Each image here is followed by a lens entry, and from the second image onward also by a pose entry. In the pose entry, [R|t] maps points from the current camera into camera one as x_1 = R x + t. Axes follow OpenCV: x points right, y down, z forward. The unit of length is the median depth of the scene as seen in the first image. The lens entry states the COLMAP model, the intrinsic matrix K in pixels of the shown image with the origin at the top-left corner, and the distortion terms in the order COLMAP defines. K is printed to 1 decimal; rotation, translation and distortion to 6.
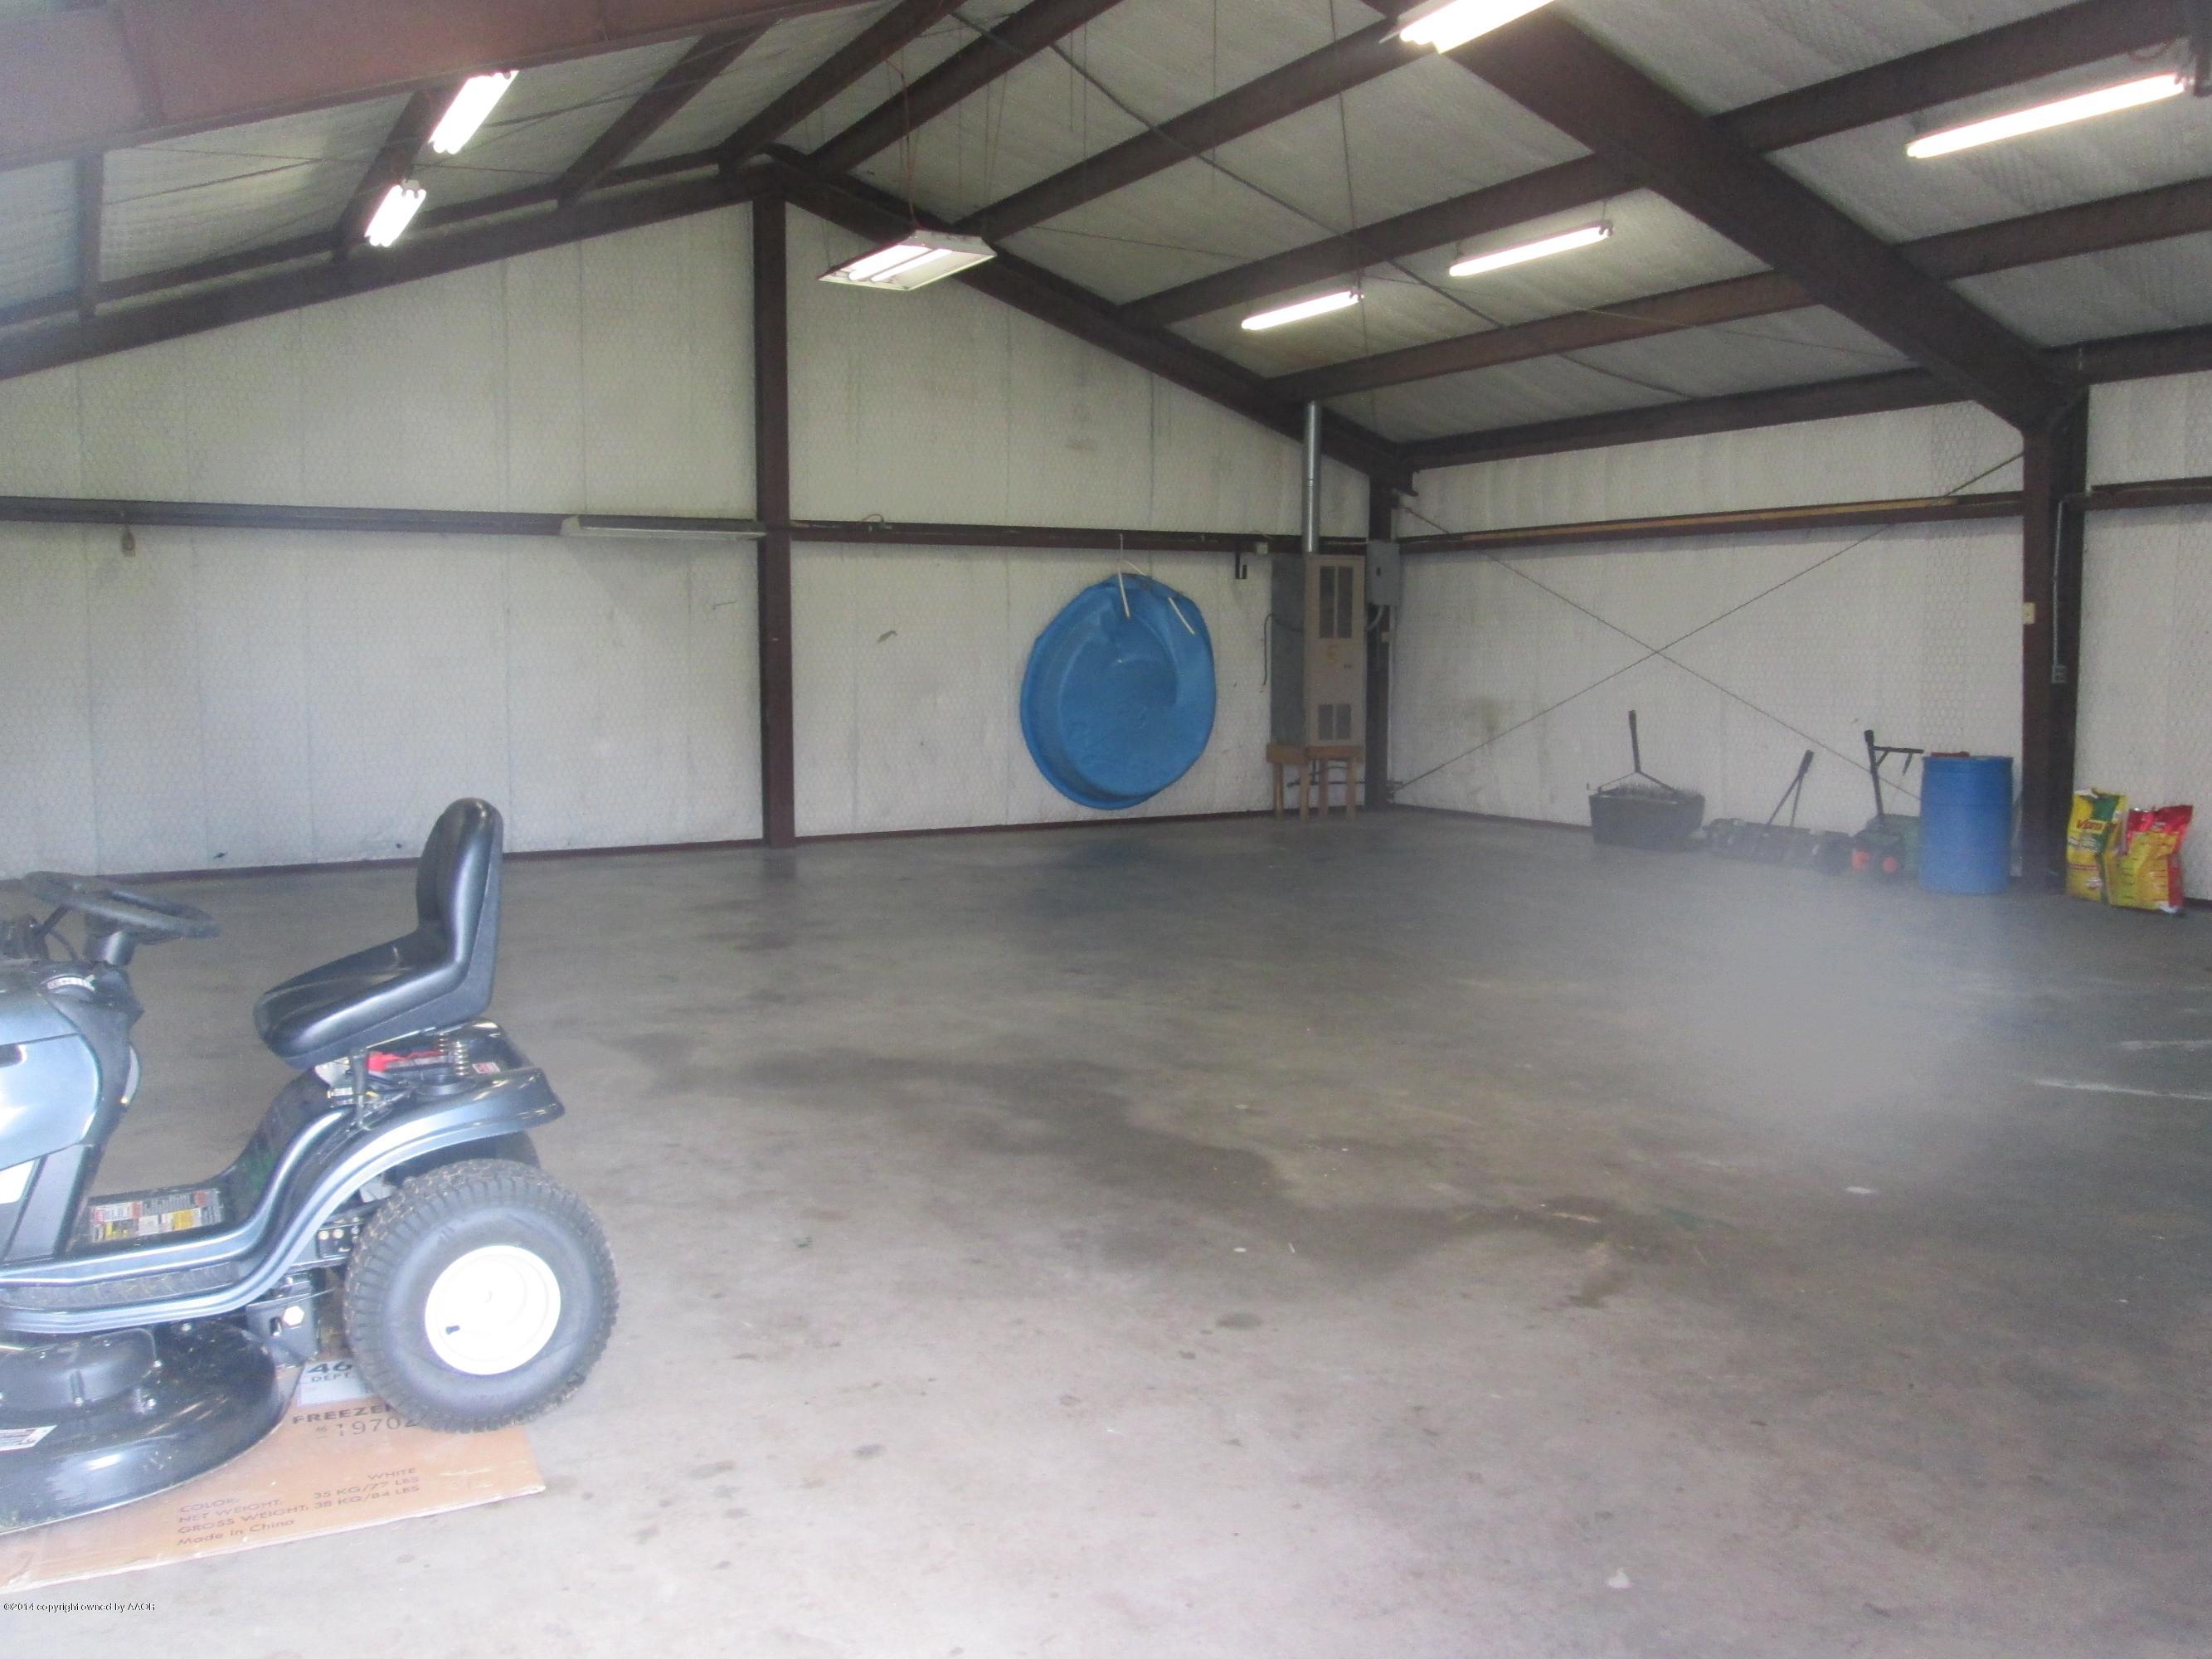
lens RADIAL K [[1818.2, 0, 1117.1], [0, 1818.2, 824.8], [0, 0, 1]] dist [-0.072870, 0.043075]
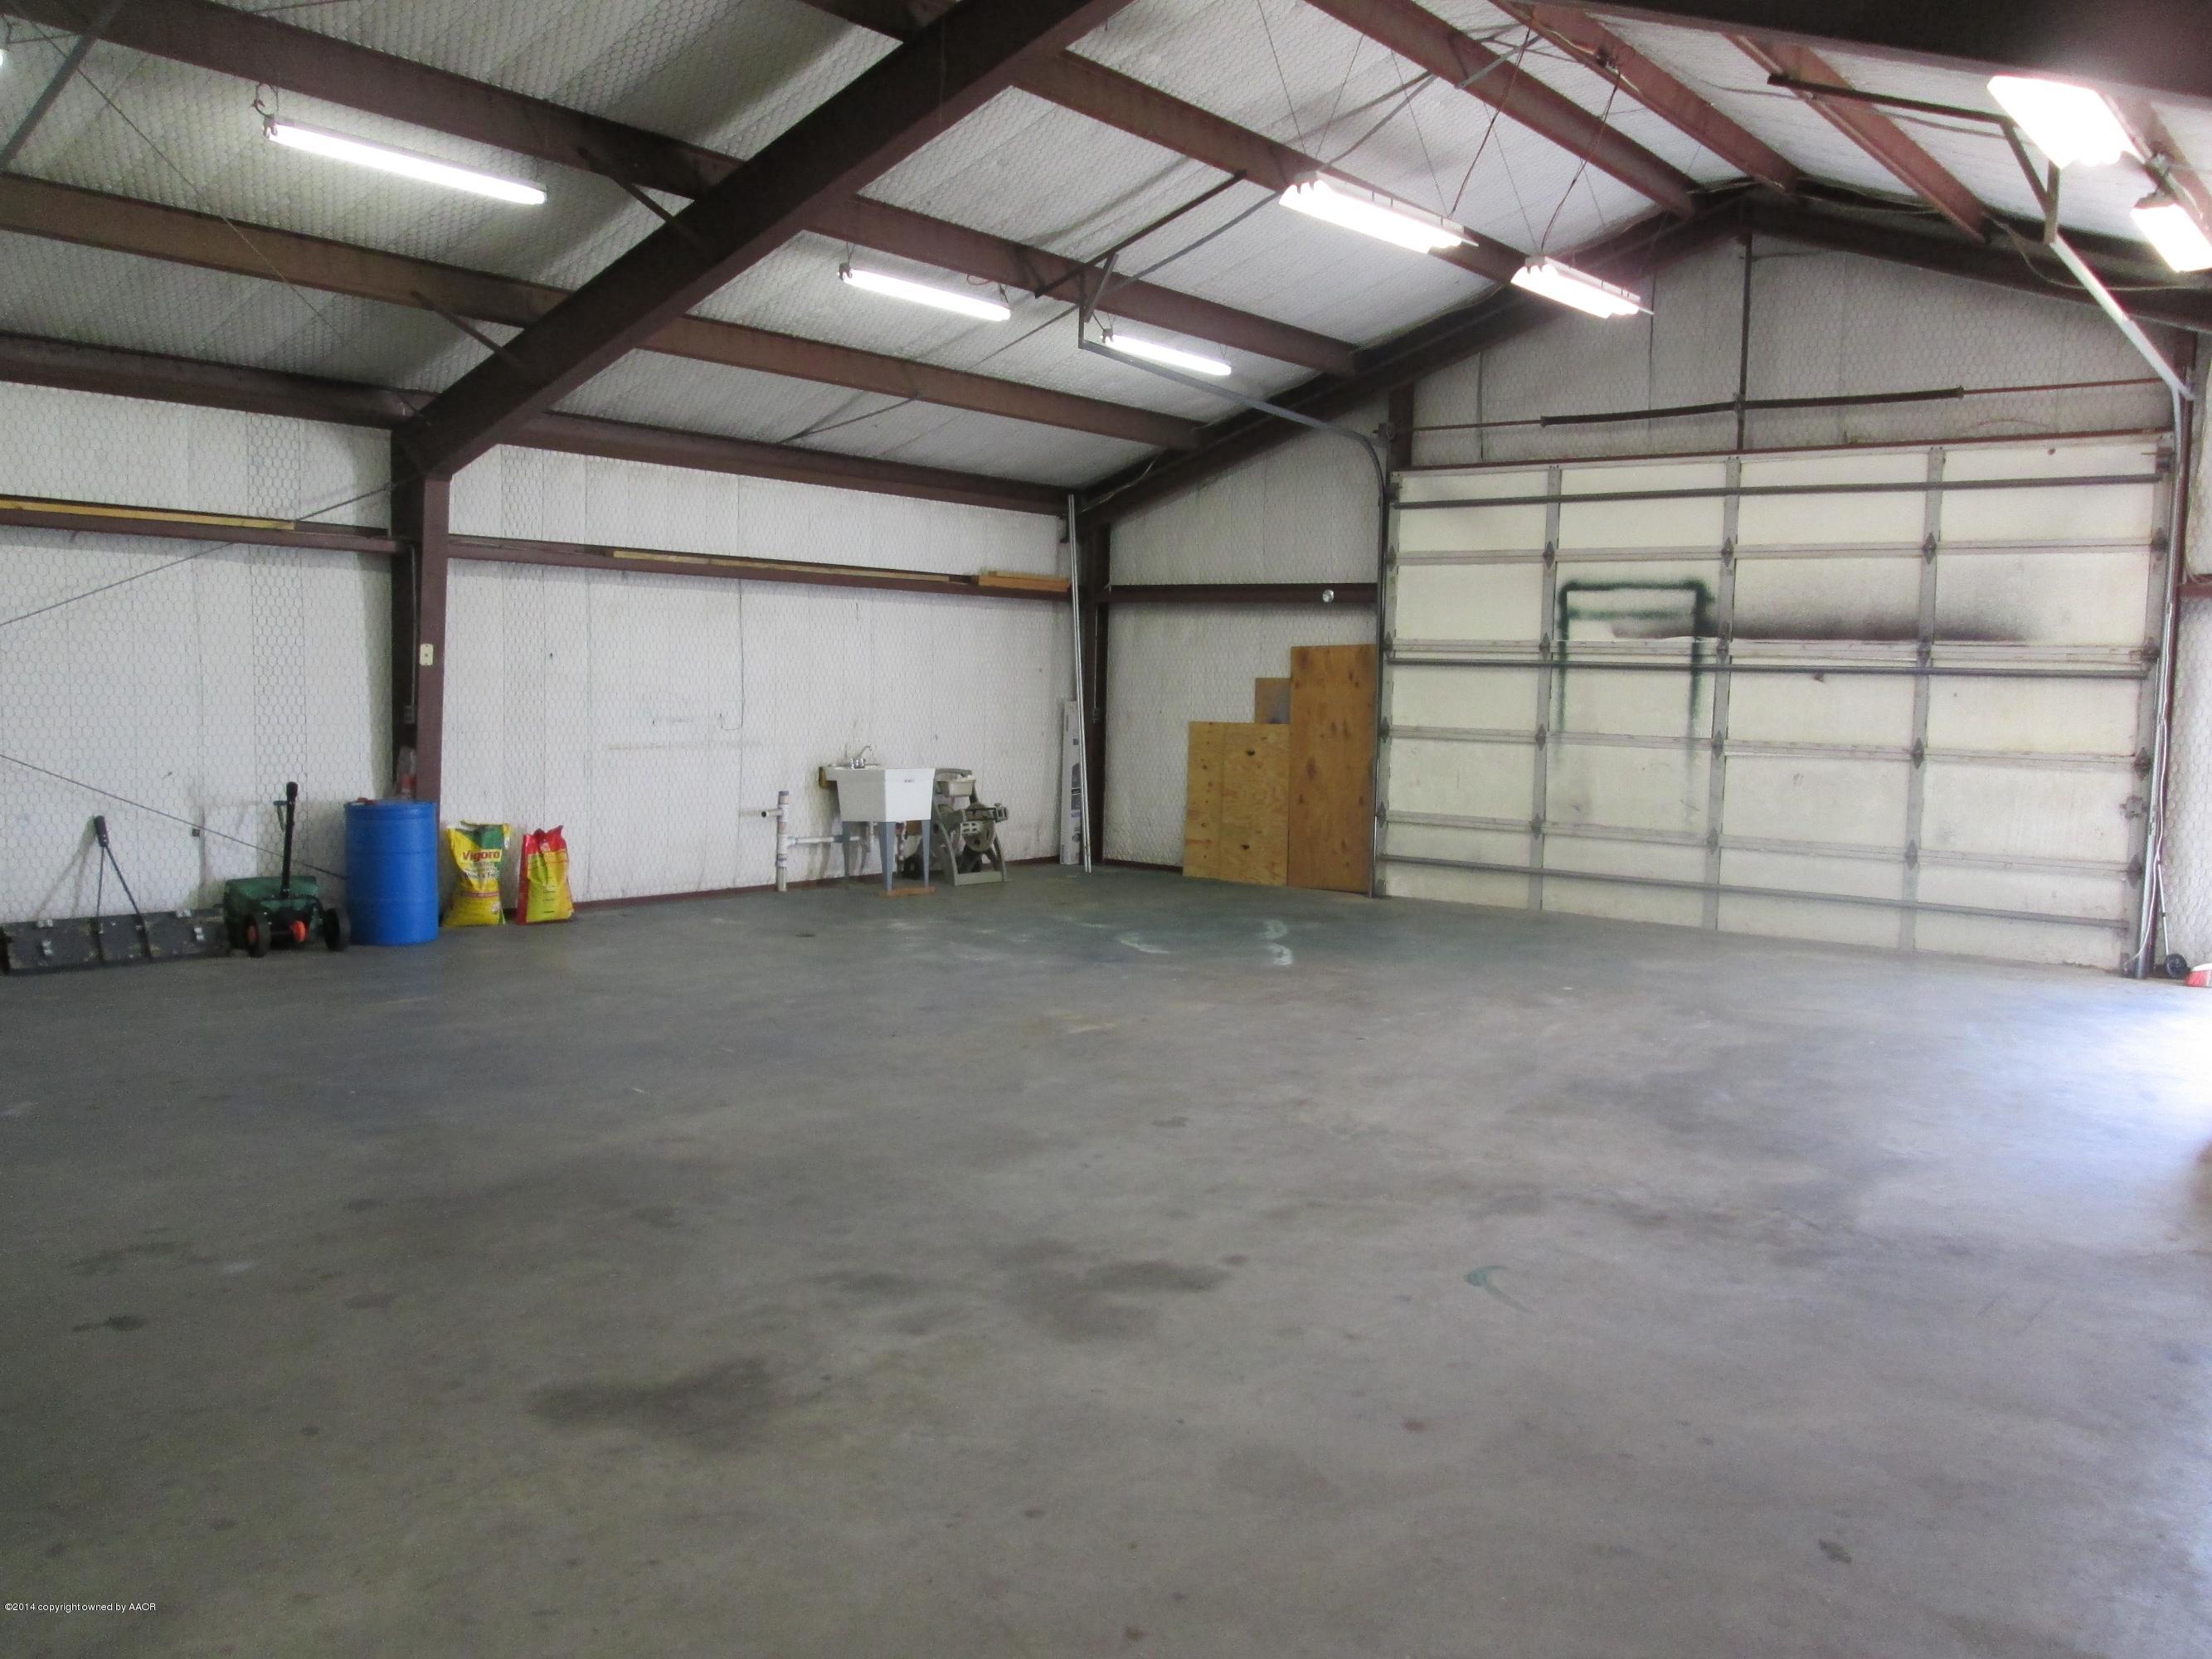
lens RADIAL K [[1818.2, 0, 1117.1], [0, 1818.2, 824.8], [0, 0, 1]] dist [-0.072870, 0.043075]
pose [[-0.367350, -0.069056, 0.927516, -0.579769], [0.072870, 0.992038, 0.102720, -0.098567], [-0.927224, 0.105322, -0.359393, 1.011680]]
